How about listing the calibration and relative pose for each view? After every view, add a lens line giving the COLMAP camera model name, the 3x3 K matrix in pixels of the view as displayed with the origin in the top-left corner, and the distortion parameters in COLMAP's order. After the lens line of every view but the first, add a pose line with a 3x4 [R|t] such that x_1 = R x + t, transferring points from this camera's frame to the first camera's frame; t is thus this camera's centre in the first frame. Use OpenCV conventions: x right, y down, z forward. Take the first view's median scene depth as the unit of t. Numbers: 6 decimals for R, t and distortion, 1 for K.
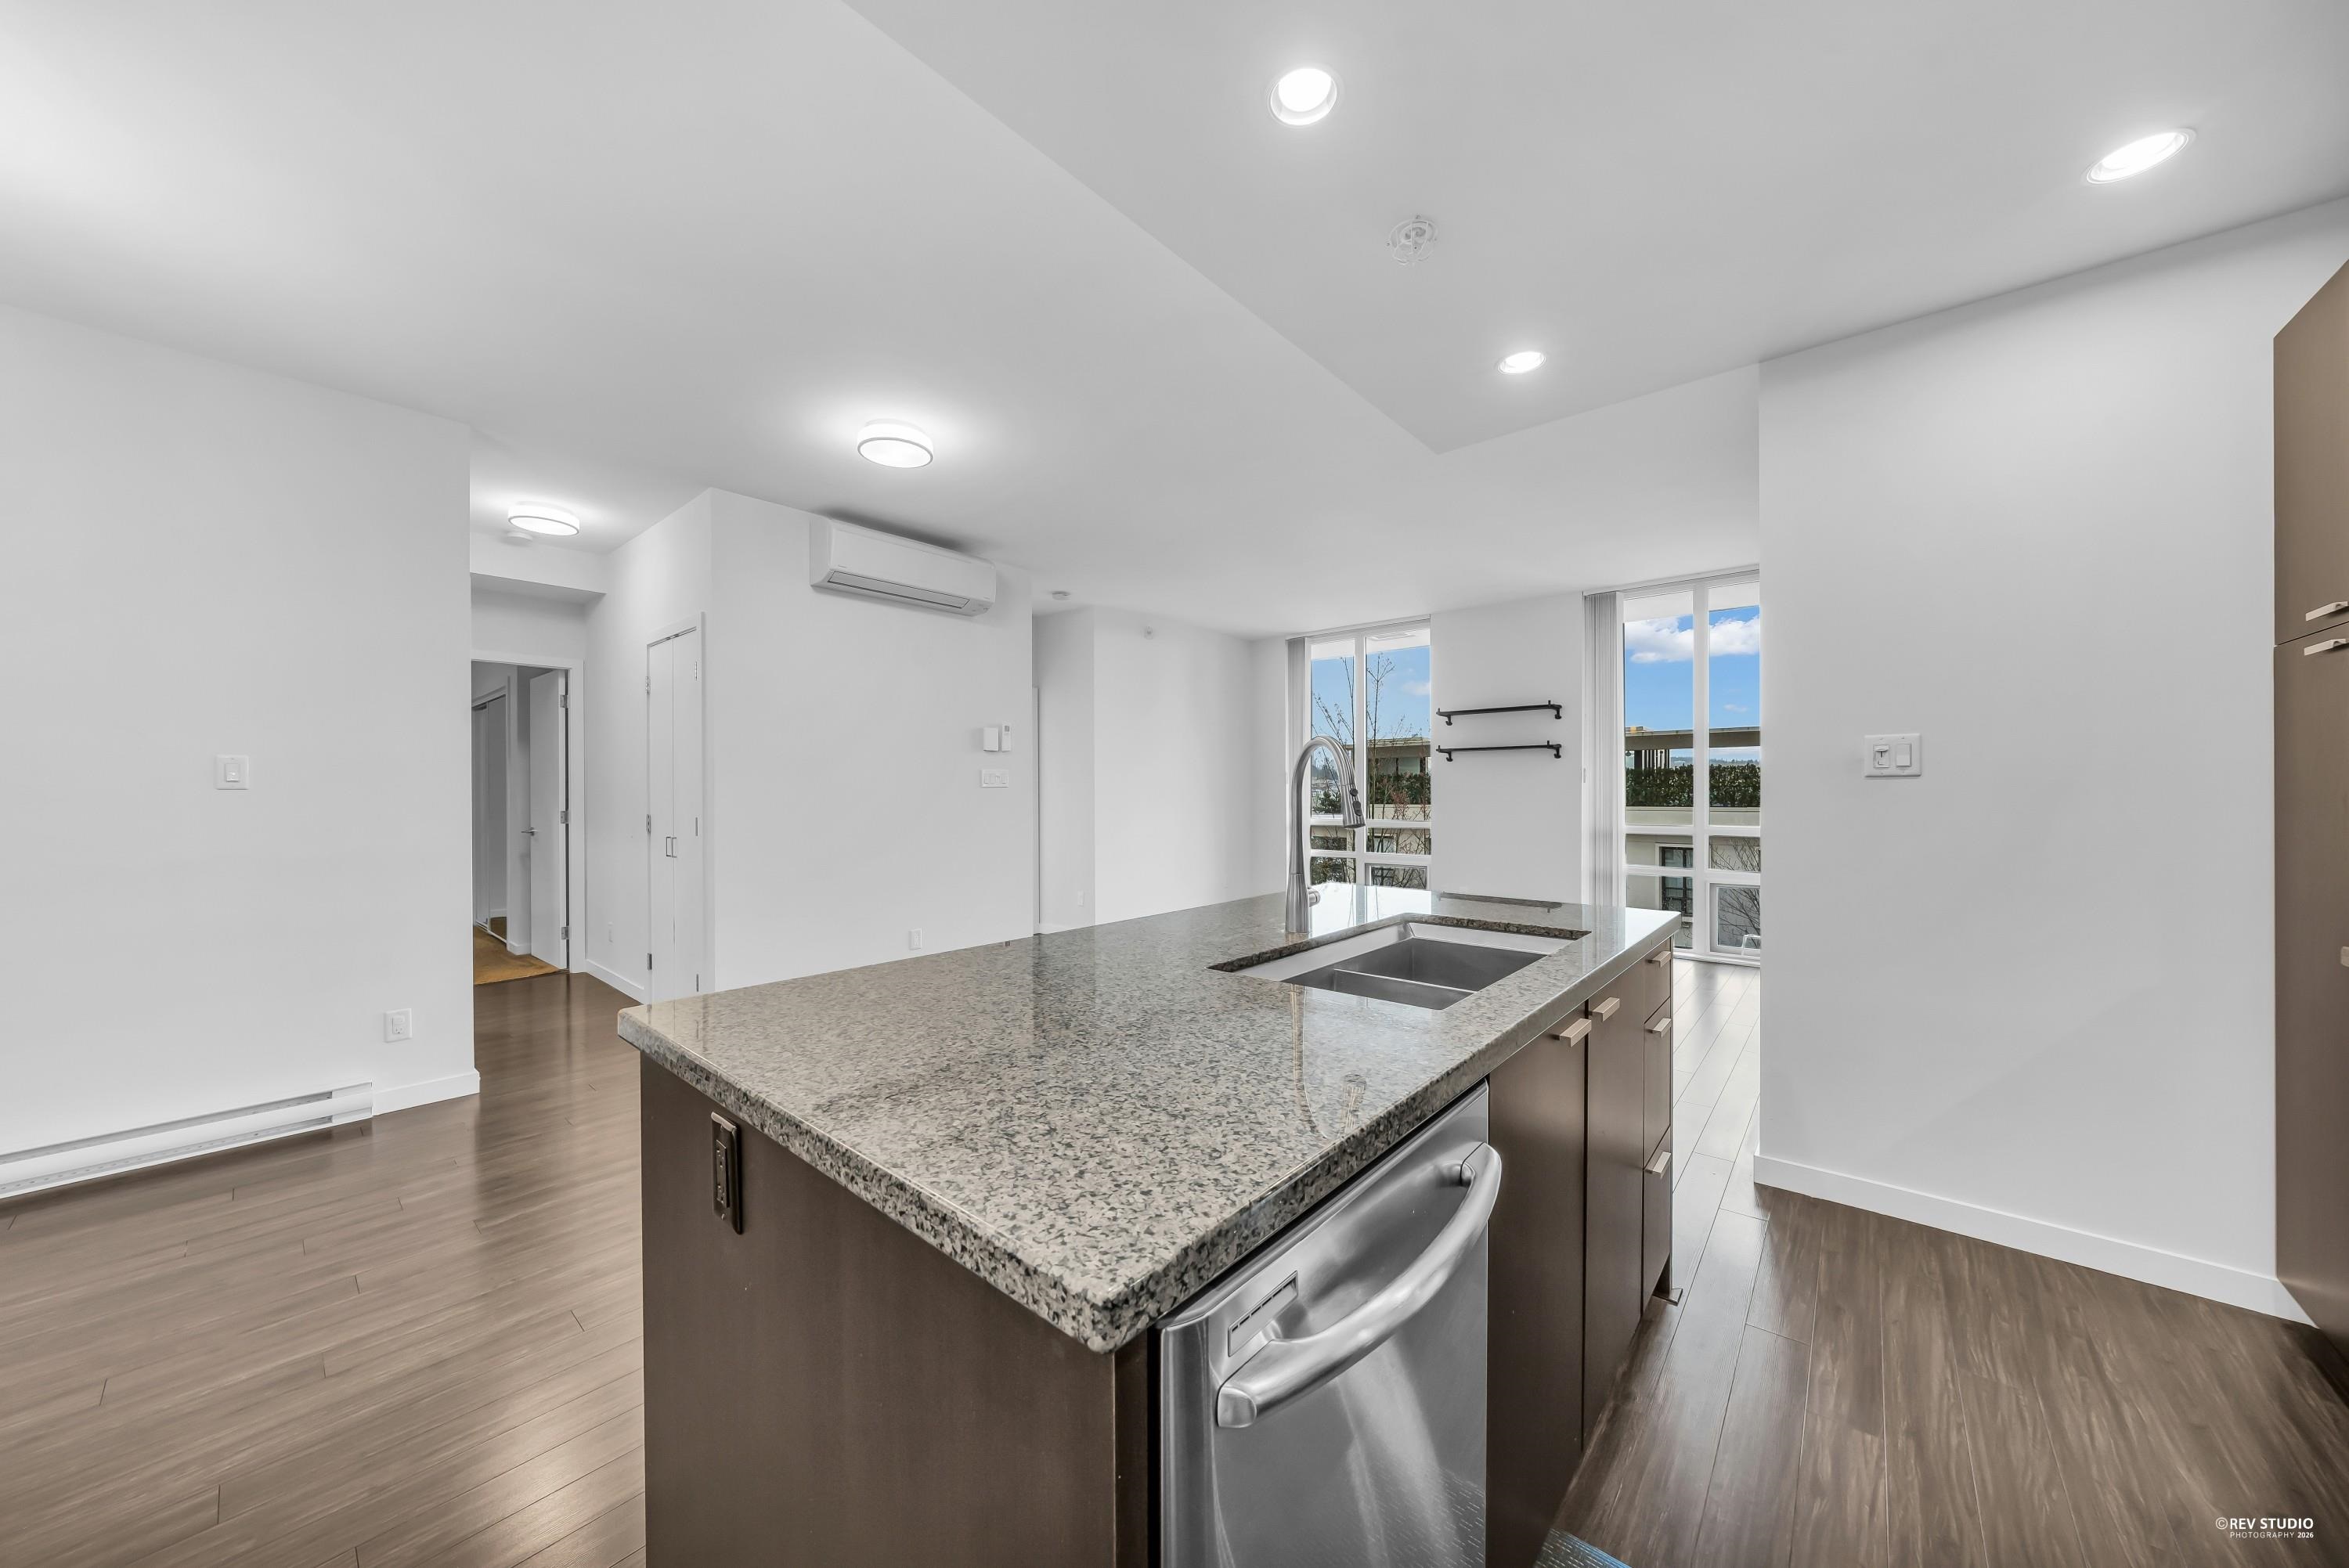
lens RADIAL K [[802.9, 0, 1160.2], [0, 802.9, 790.7], [0, 0, 1]] dist [-0.004801, 0.001058]
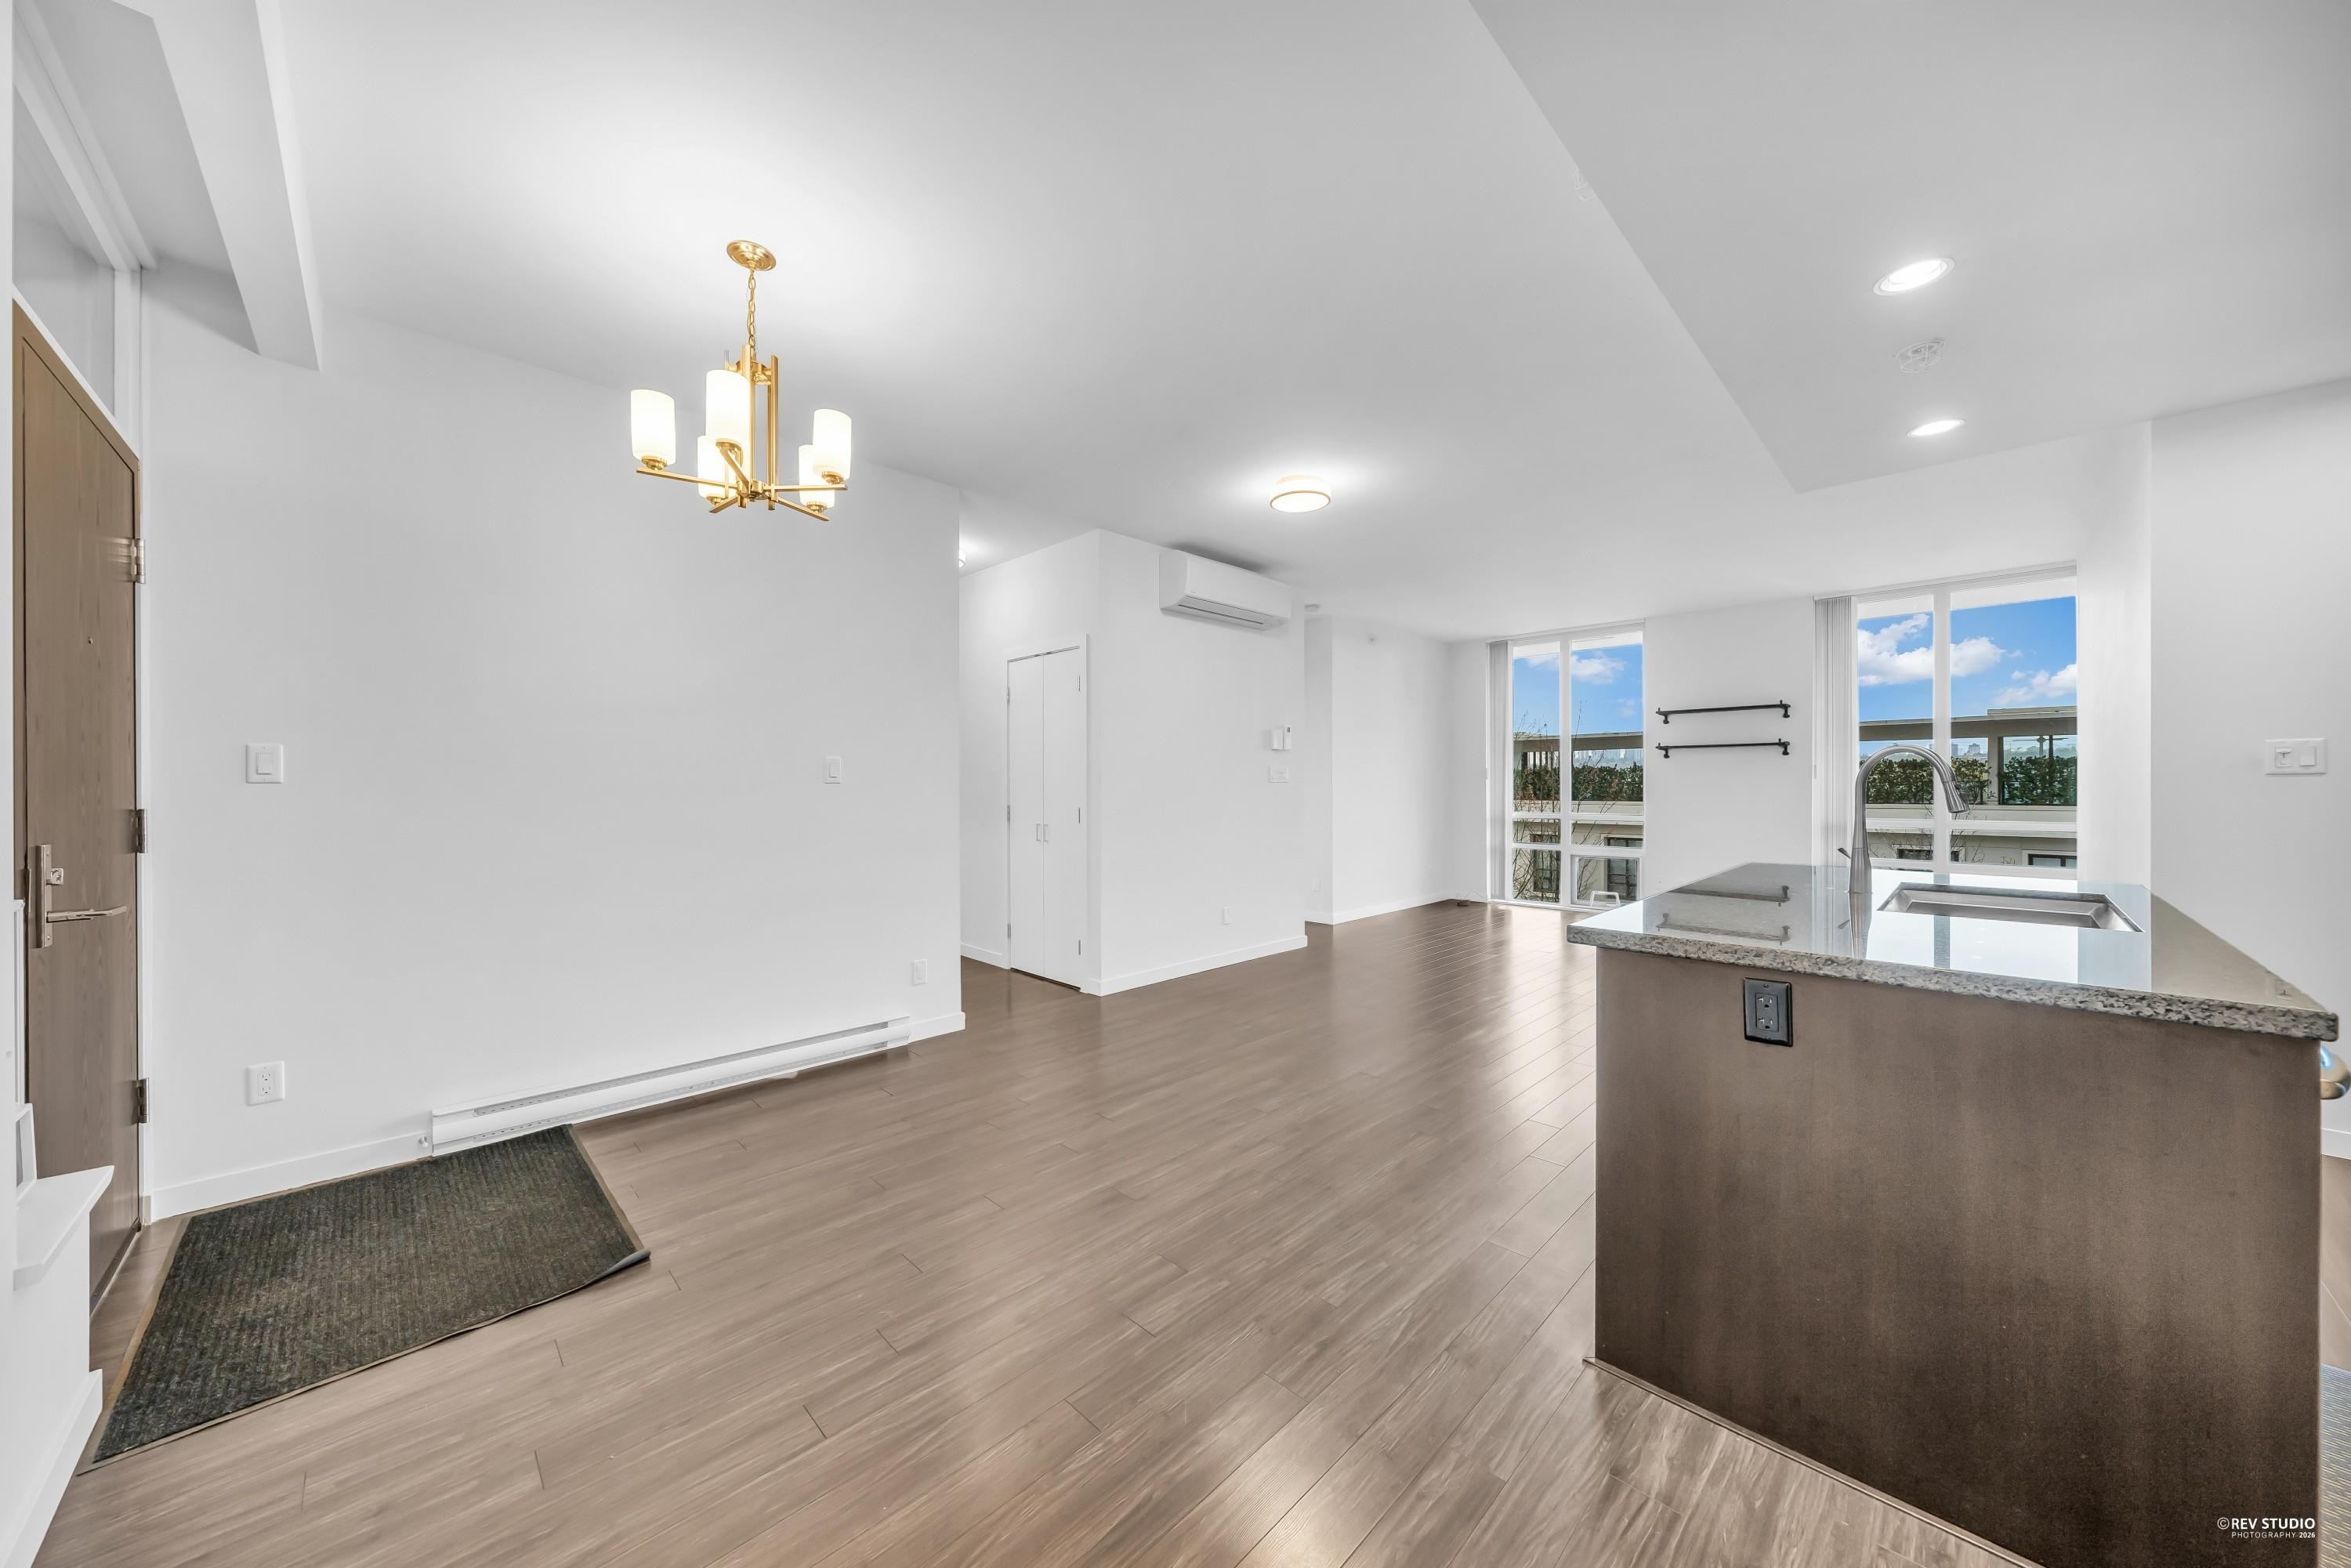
lens RADIAL K [[801.1, 0, 1160.4], [0, 801.1, 782.2], [0, 0, 1]] dist [-0.005219, 0.000164]
pose [[0.996727, 0.001154, -0.080830, -0.503671], [-0.001497, 0.999990, -0.004176, 0.001071], [0.080825, 0.004283, 0.996719, -0.230222]]
